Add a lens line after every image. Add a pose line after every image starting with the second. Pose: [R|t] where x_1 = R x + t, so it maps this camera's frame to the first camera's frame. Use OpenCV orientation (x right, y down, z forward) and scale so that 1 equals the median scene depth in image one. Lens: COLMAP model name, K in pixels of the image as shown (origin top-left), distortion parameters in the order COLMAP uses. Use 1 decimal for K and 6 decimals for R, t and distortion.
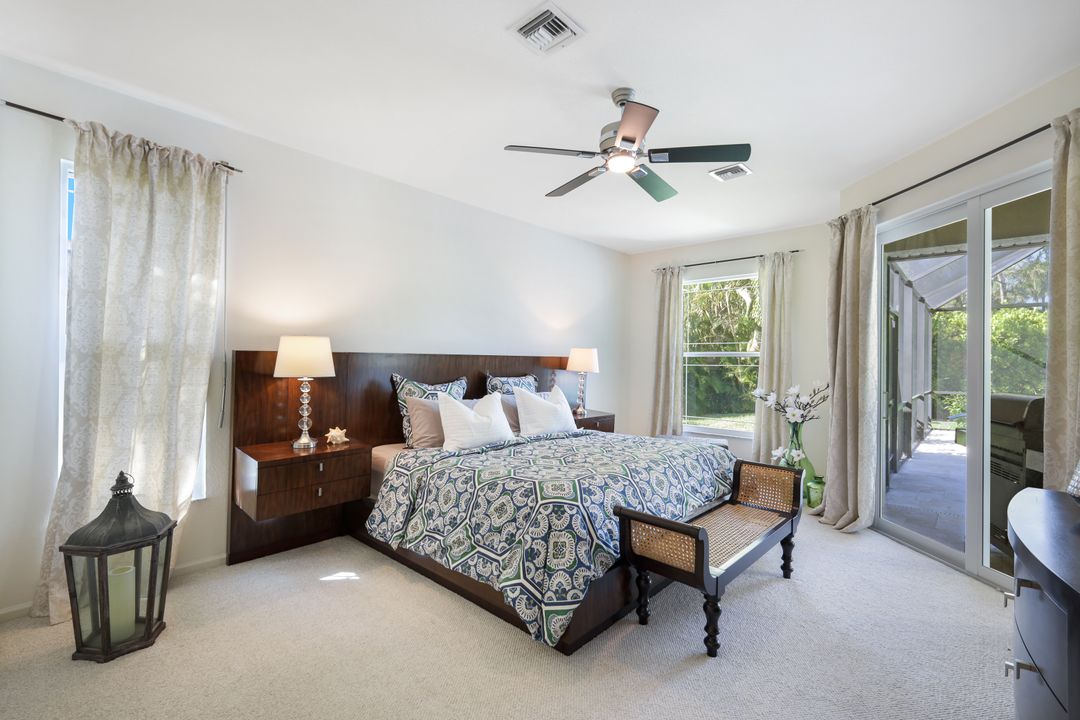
lens RADIAL K [[473.9, 0, 540.5], [0, 473.9, 357.7], [0, 0, 1]] dist [0.003858, 0.000815]
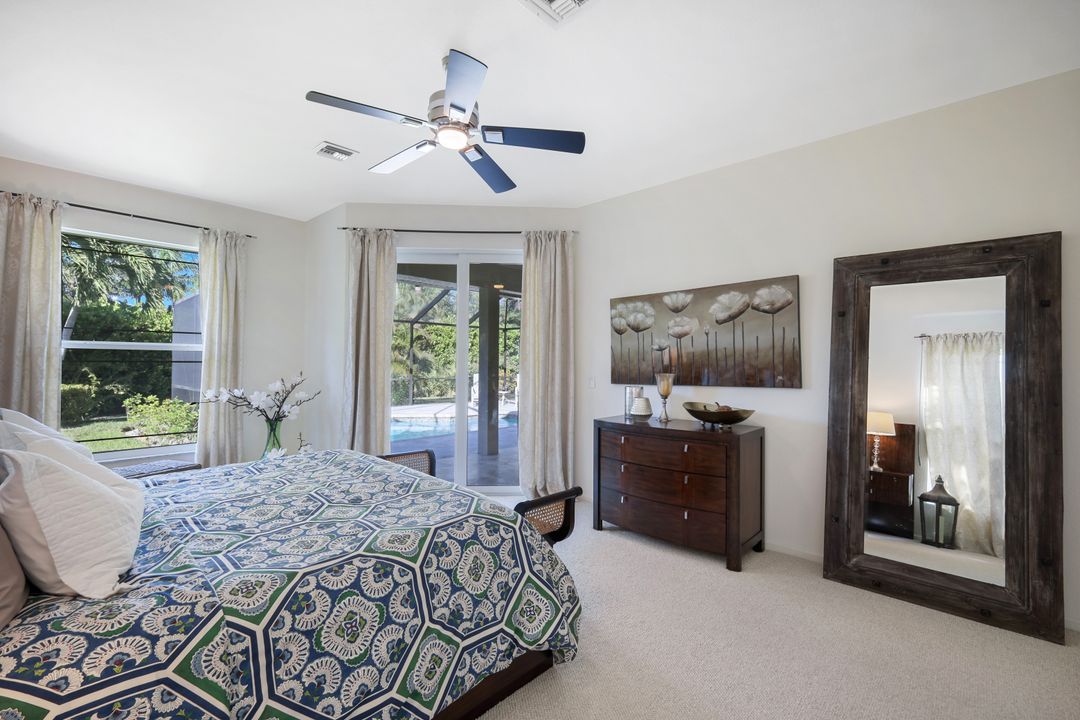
lens RADIAL K [[473.9, 0, 541.6], [0, 473.9, 357.7], [0, 0, 1]] dist [0.003858, 0.000815]
pose [[0.008593, -0.002182, 0.999961, -0.727327], [-0.013394, 0.999908, 0.002297, 0.001271], [-0.999873, -0.013414, 0.008563, 0.821448]]
